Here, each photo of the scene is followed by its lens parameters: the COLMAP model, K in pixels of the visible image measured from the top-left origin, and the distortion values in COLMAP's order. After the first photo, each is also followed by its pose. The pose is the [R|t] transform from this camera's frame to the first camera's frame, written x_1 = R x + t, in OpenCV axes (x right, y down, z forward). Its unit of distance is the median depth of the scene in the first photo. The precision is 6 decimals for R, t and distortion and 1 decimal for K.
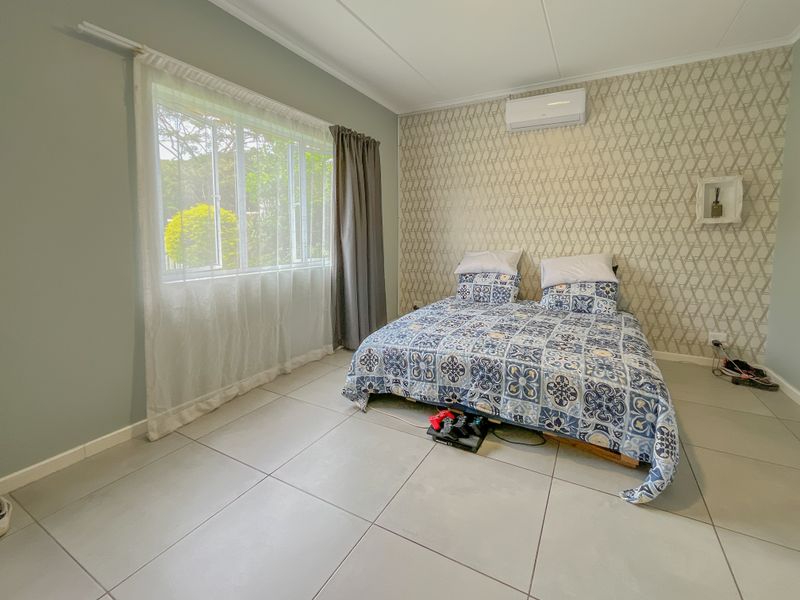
lens RADIAL K [[344.6, 0, 397.4], [0, 344.6, 266.9], [0, 0, 1]] dist [-0.002108, -0.000370]
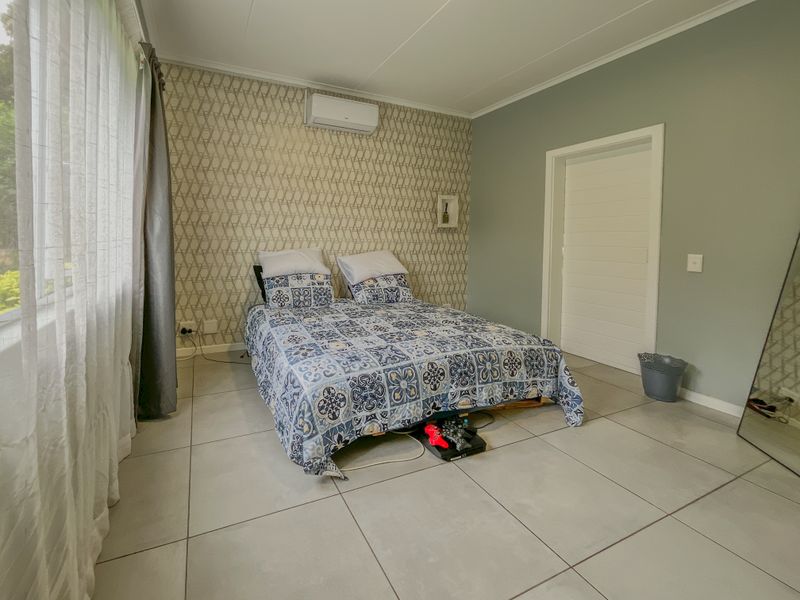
lens RADIAL K [[354.0, 0, 400.0], [0, 354.0, 245.0], [0, 0, 1]] dist [-0.000304, -0.000033]
pose [[0.605940, -0.008110, 0.795469, -0.587285], [0.055120, 0.997973, -0.031812, -0.026782], [-0.793598, 0.063122, 0.605159, 0.431991]]
